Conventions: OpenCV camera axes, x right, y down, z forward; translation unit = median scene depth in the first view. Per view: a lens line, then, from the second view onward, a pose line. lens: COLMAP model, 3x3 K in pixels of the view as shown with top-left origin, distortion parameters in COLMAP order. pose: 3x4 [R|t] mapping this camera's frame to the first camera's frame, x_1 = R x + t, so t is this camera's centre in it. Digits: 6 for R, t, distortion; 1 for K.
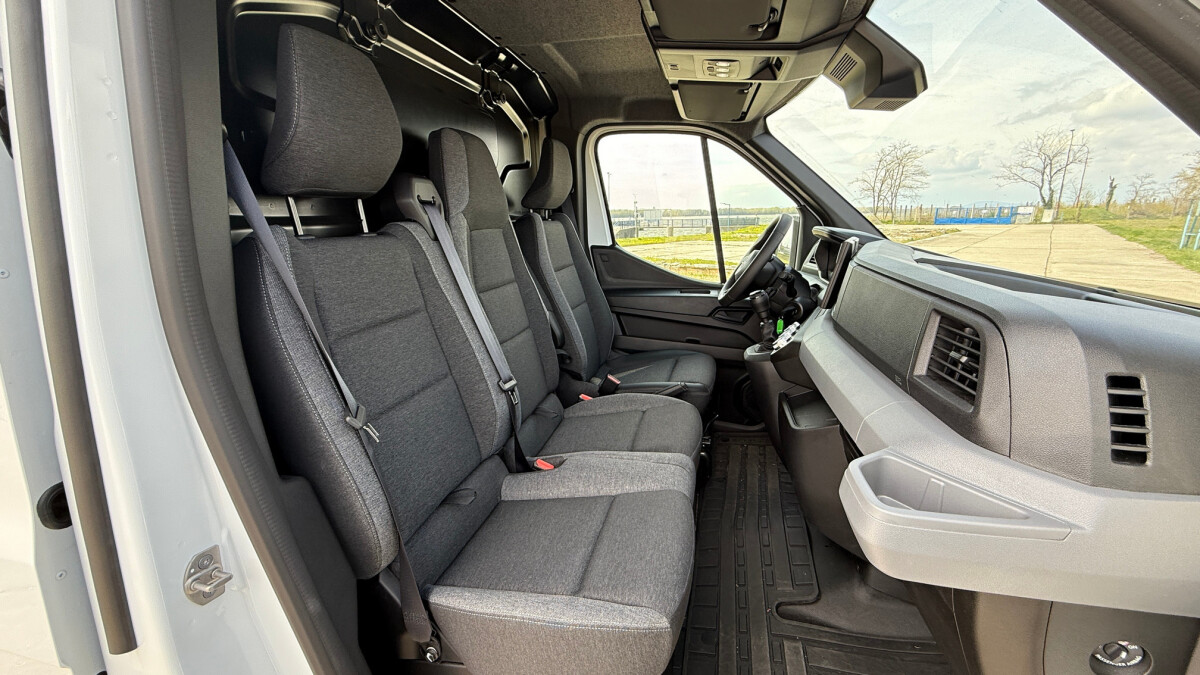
lens RADIAL K [[499.1, 0, 598.8], [0, 499.1, 341.8], [0, 0, 1]] dist [-0.000737, -0.000229]
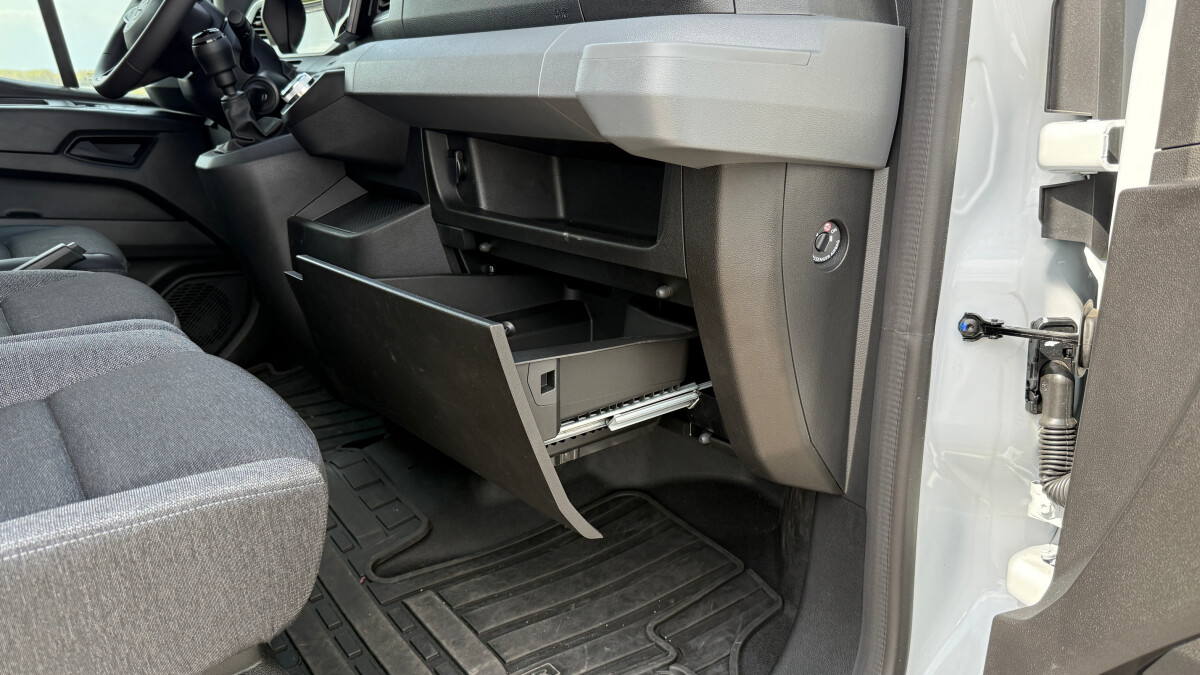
lens RADIAL K [[930.4, 0, 604.5], [0, 930.4, 336.7], [0, 0, 1]] dist [0.059645, 0.001755]
pose [[0.654264, -0.175018, 0.735736, -0.226297], [0.179175, 0.981028, 0.074034, 0.250668], [-0.734734, 0.083388, 0.673210, 0.061039]]
